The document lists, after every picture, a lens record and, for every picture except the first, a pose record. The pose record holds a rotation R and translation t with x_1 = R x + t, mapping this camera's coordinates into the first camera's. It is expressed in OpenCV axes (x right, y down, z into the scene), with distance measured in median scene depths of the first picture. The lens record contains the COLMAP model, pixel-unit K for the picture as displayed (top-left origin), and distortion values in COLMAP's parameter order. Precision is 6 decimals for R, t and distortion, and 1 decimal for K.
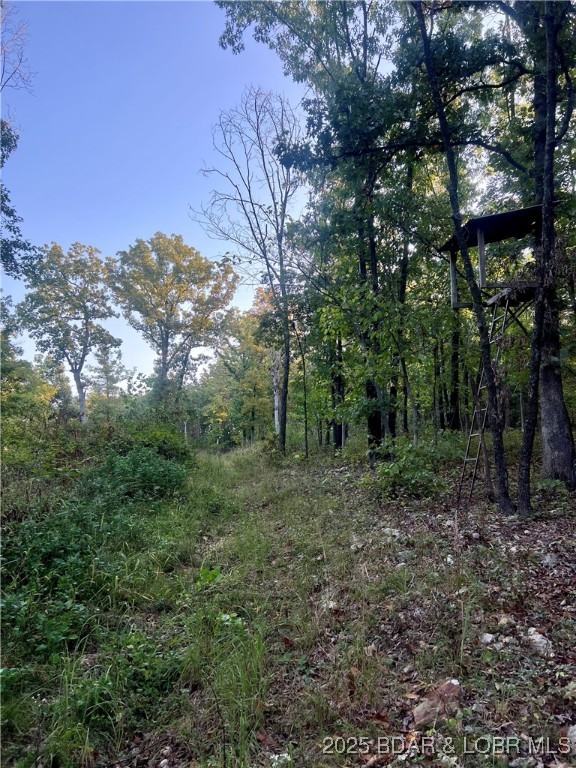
lens RADIAL K [[574.1, 0, 288.9], [0, 574.1, 384.0], [0, 0, 1]] dist [0.014833, -0.034642]
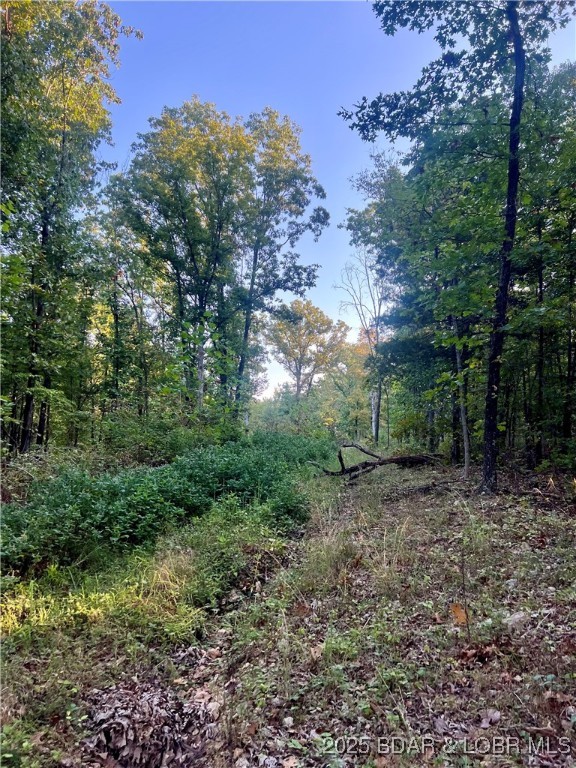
lens RADIAL K [[574.1, 0, 289.3], [0, 574.1, 382.7], [0, 0, 1]] dist [0.014833, -0.034642]
pose [[0.985814, 0.014400, -0.167224, 0.010477], [-0.015664, 0.999858, -0.006241, -0.035819], [0.167110, 0.008772, 0.985899, -0.484491]]
